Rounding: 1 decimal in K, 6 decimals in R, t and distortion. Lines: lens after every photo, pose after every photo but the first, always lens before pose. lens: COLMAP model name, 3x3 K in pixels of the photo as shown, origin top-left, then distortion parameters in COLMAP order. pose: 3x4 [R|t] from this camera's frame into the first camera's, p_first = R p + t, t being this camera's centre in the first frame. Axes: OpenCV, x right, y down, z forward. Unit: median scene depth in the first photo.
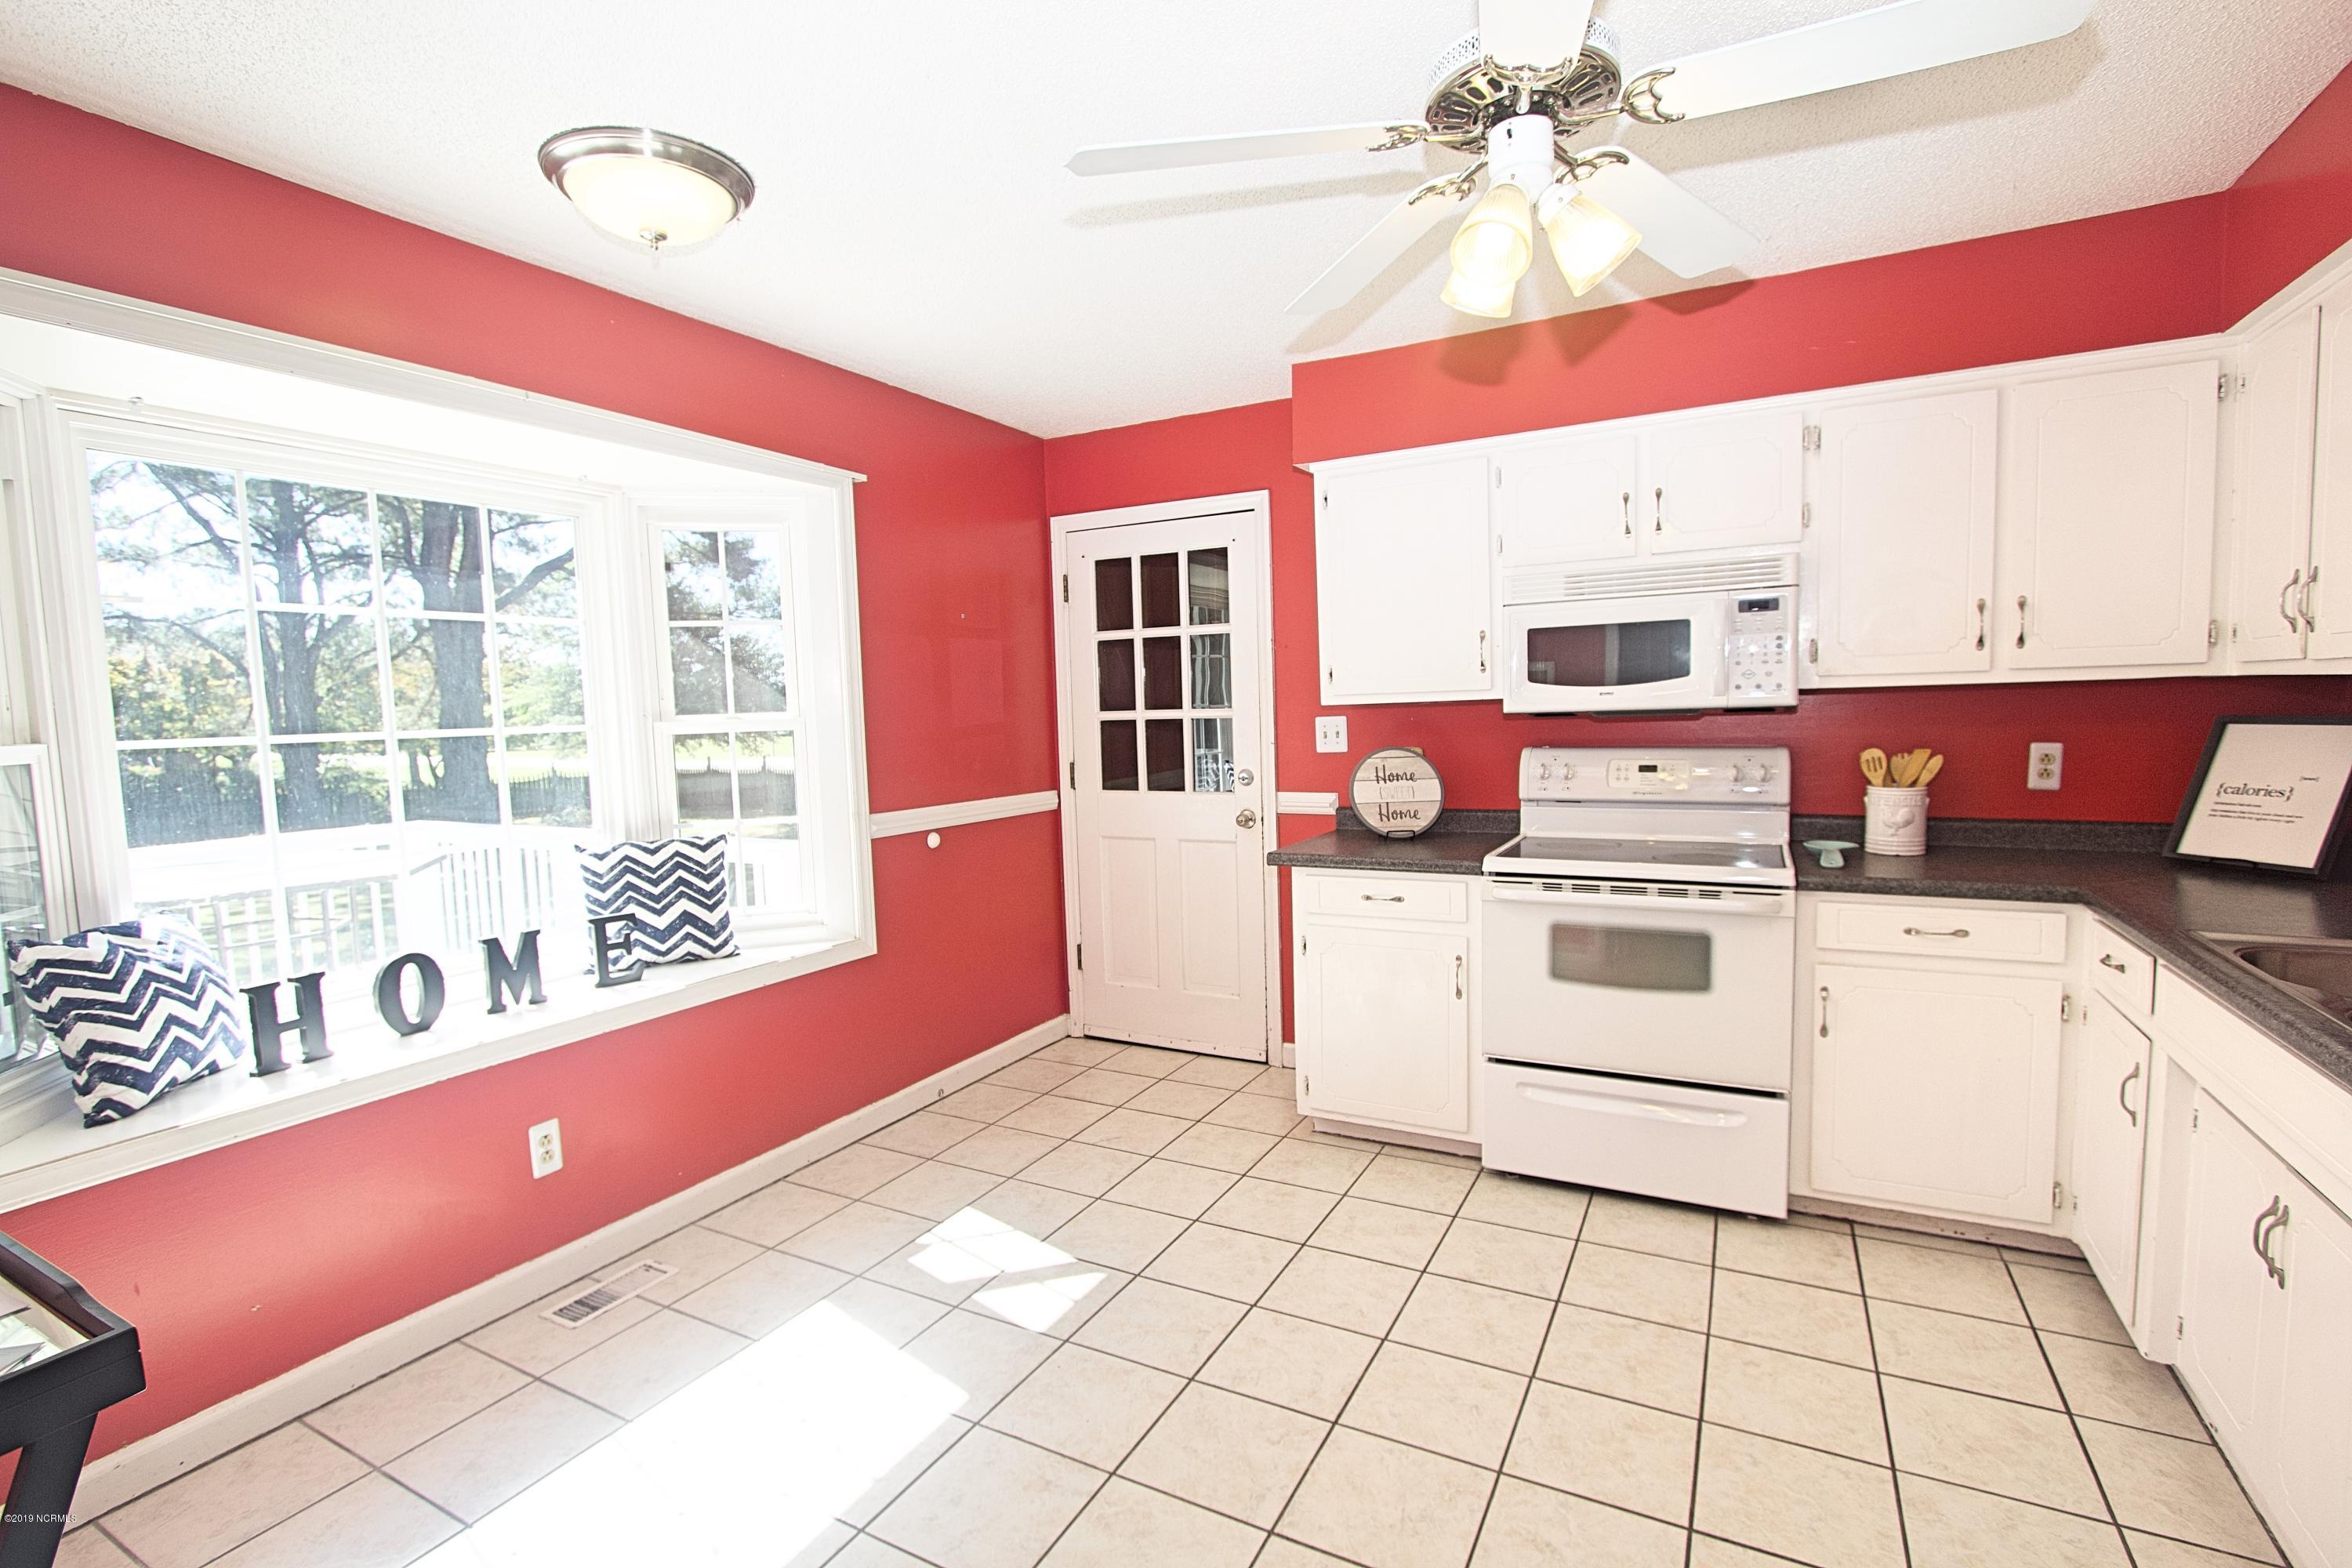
lens RADIAL K [[1103.4, 0, 1192.0], [0, 1103.4, 793.5], [0, 0, 1]] dist [-0.023778, 0.000550]
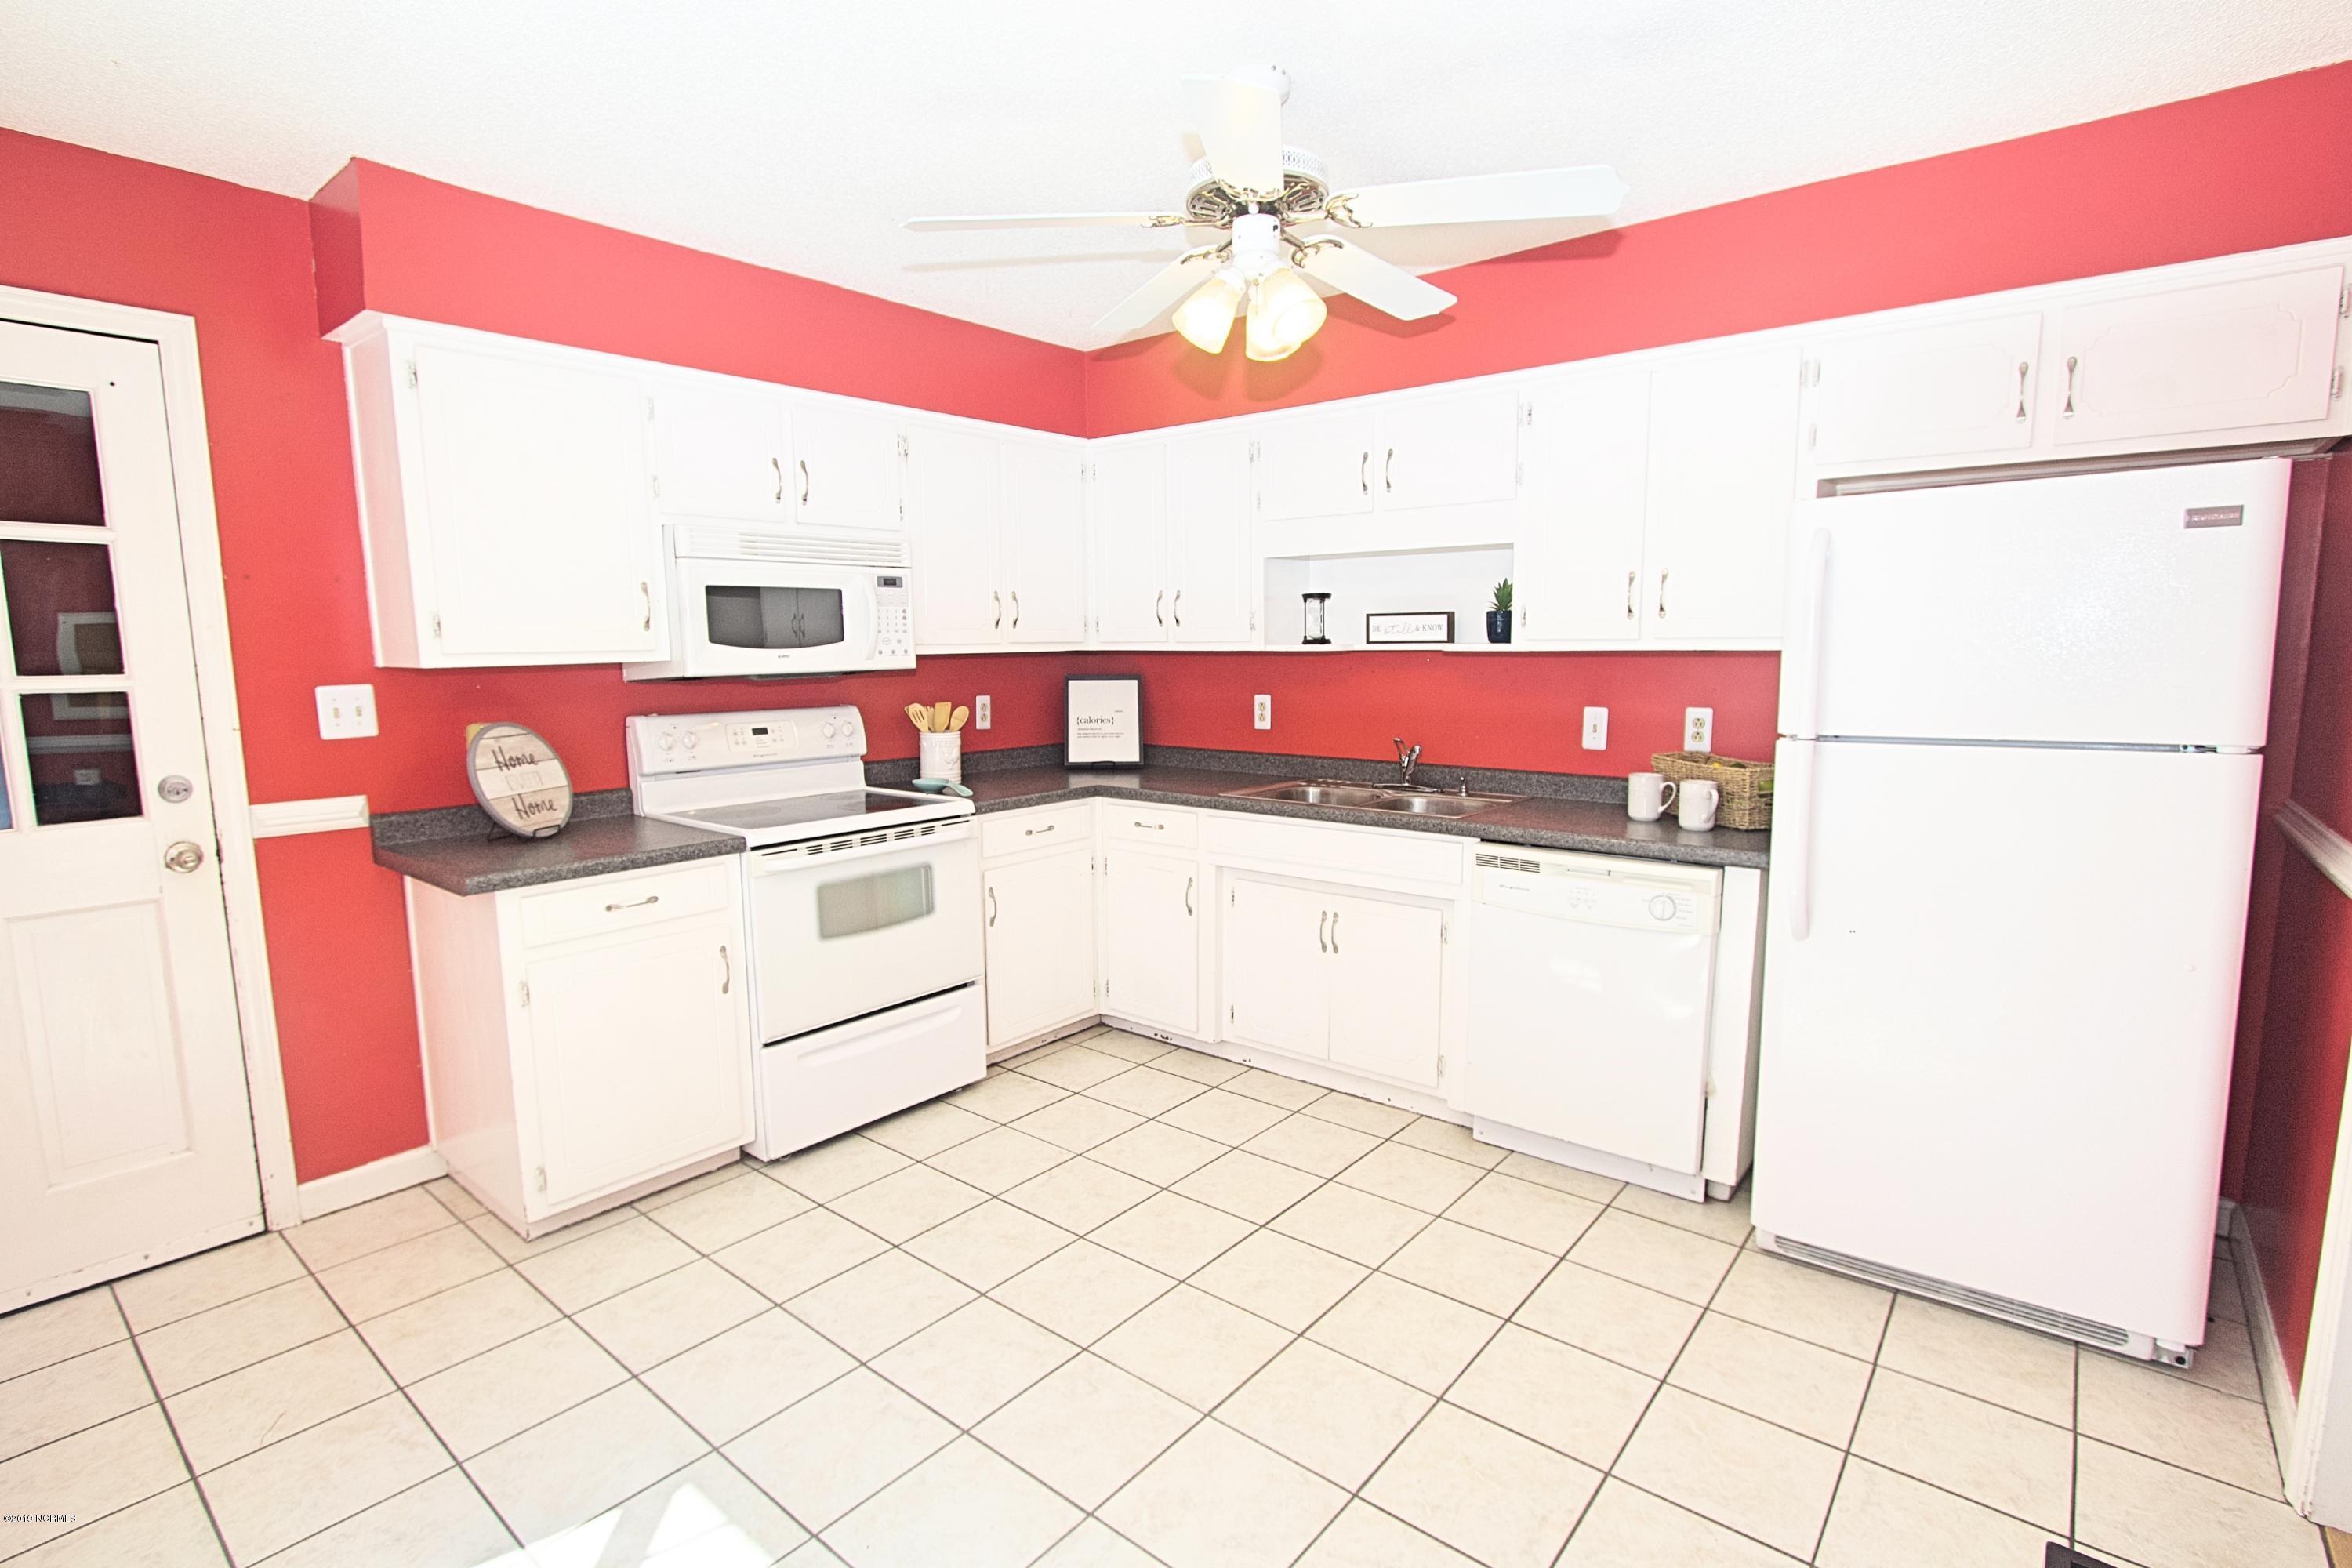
lens RADIAL K [[1103.4, 0, 1192.1], [0, 1103.4, 793.0], [0, 0, 1]] dist [-0.023778, 0.000550]
pose [[0.185640, -0.103664, 0.977134, -0.583076], [0.079435, 0.992748, 0.090230, -0.029344], [-0.979402, 0.060868, 0.192528, 0.471186]]
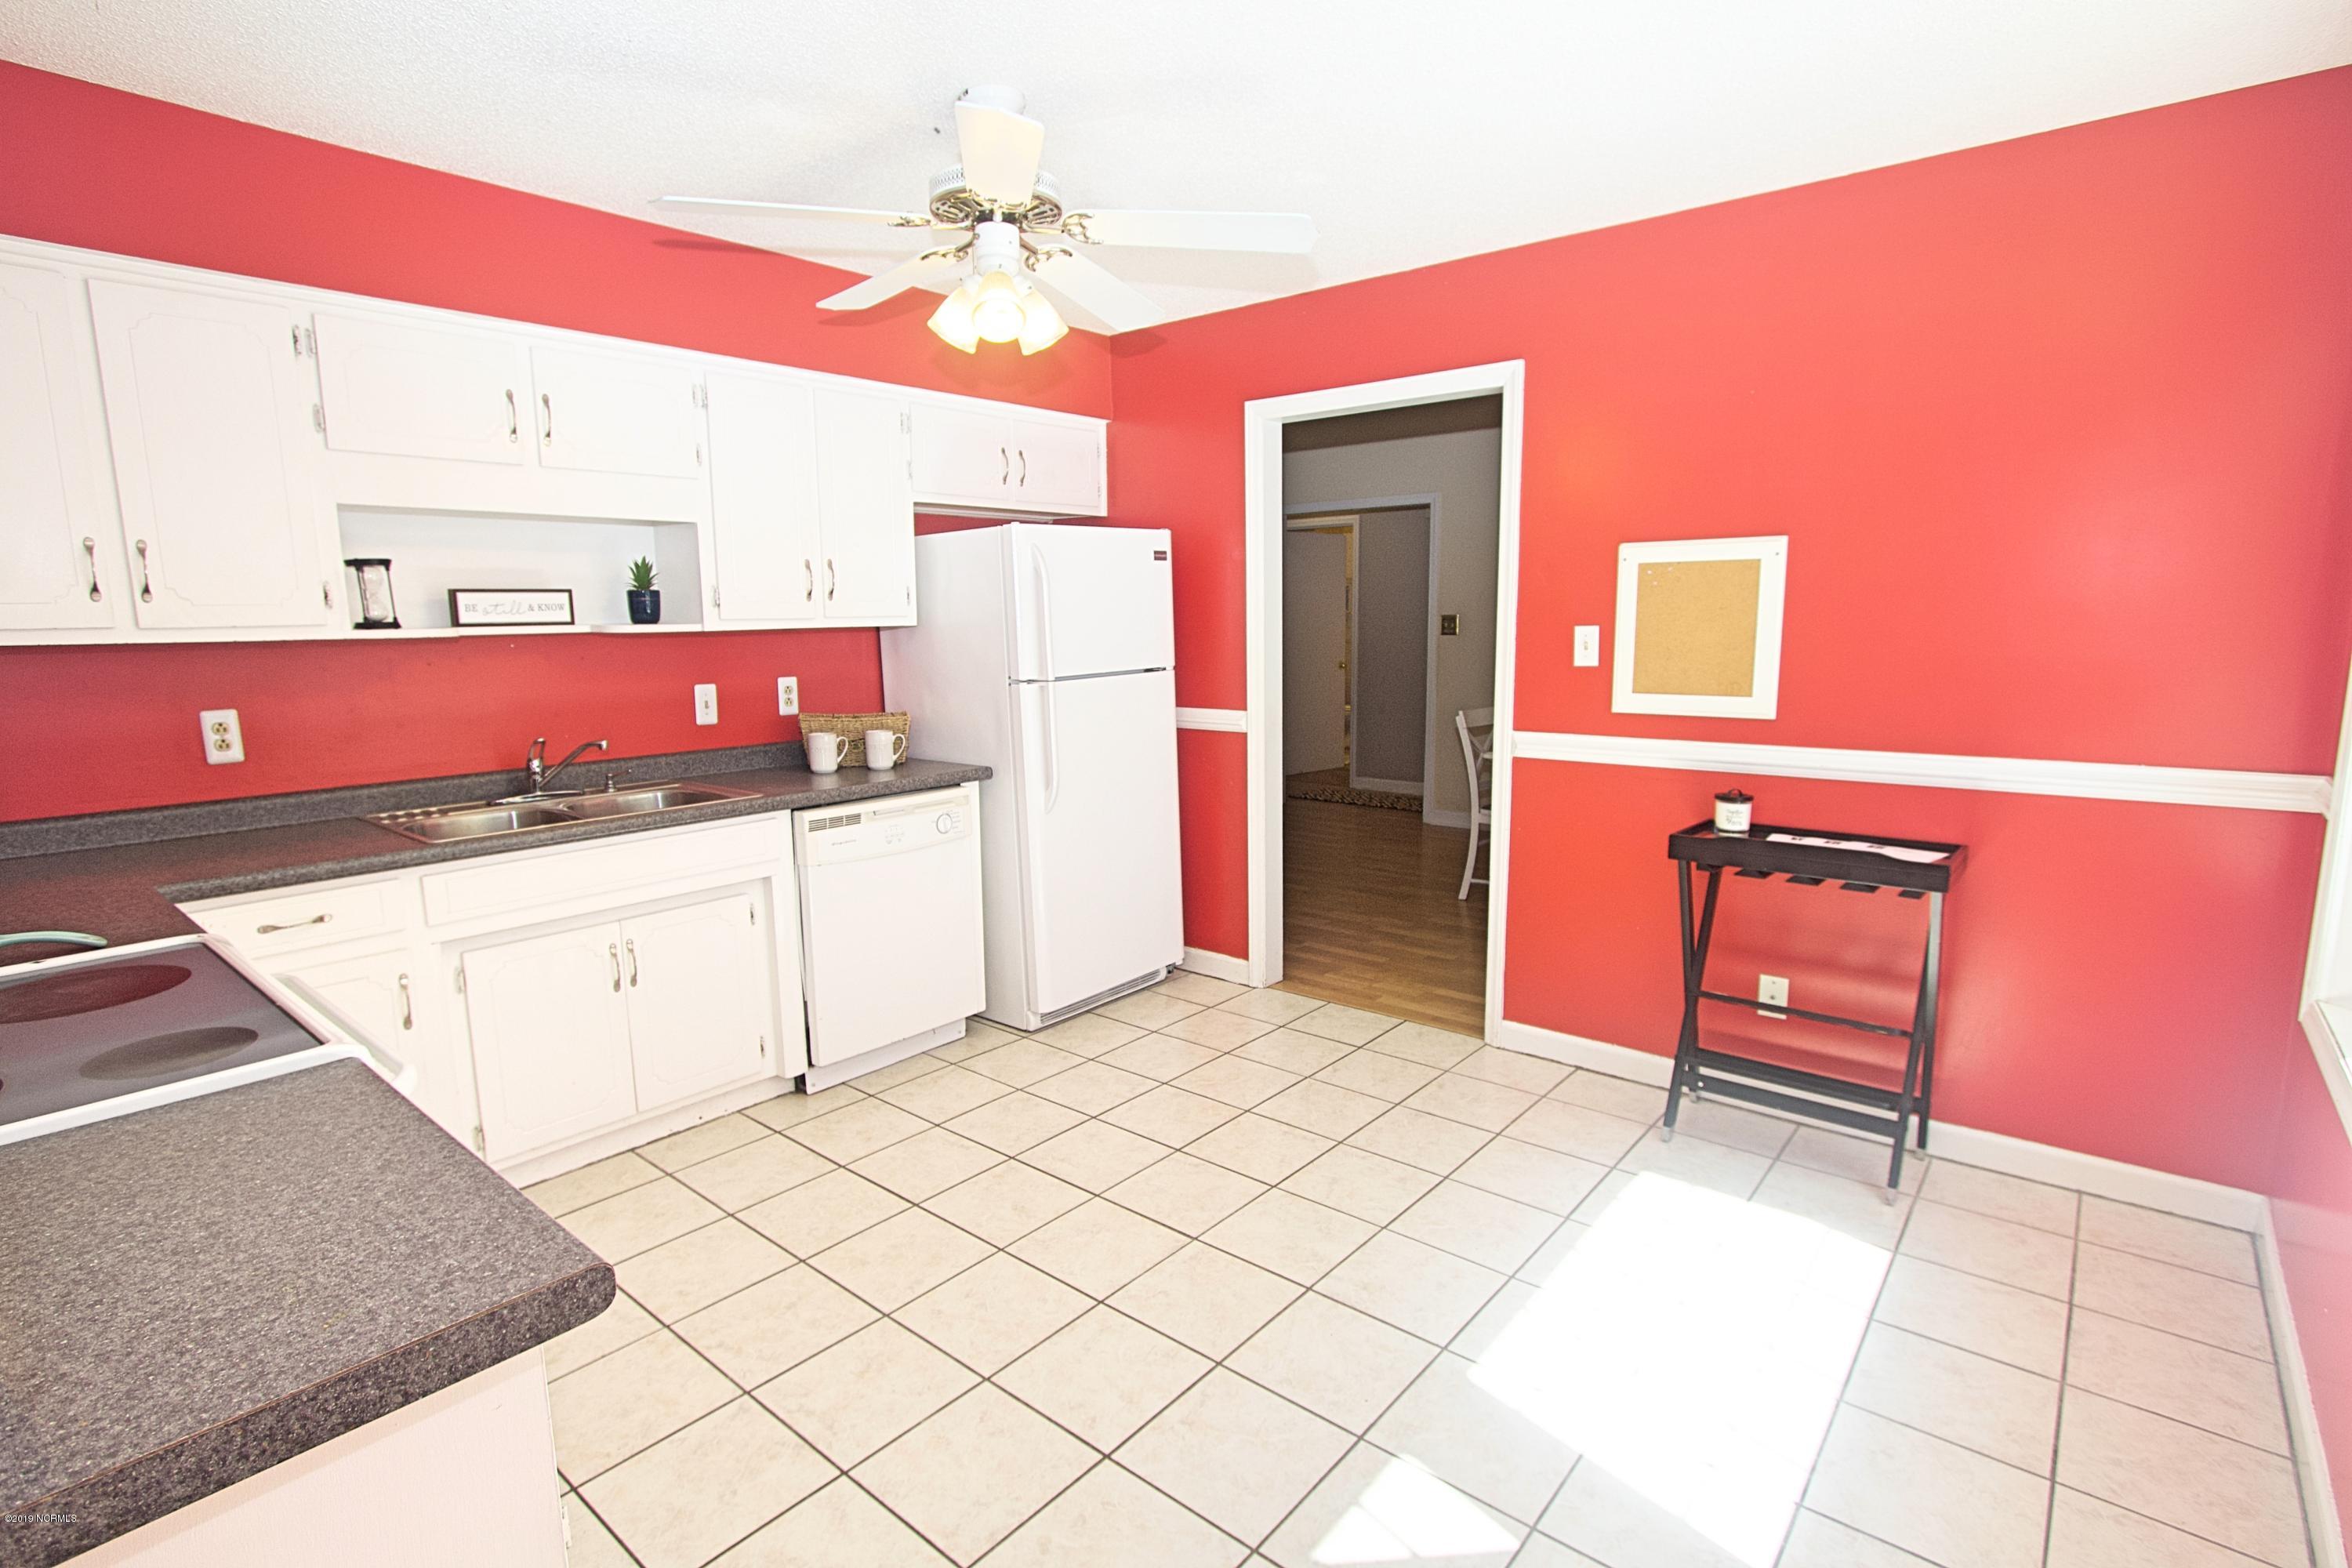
lens RADIAL K [[1103.4, 0, 1160.1], [0, 1103.4, 782.0], [0, 0, 1]] dist [-0.023778, 0.000550]
pose [[-0.973533, 0.006782, 0.228447, -0.124065], [0.058277, 0.973884, 0.219438, -0.114037], [-0.220993, 0.226943, -0.948504, 1.350620]]
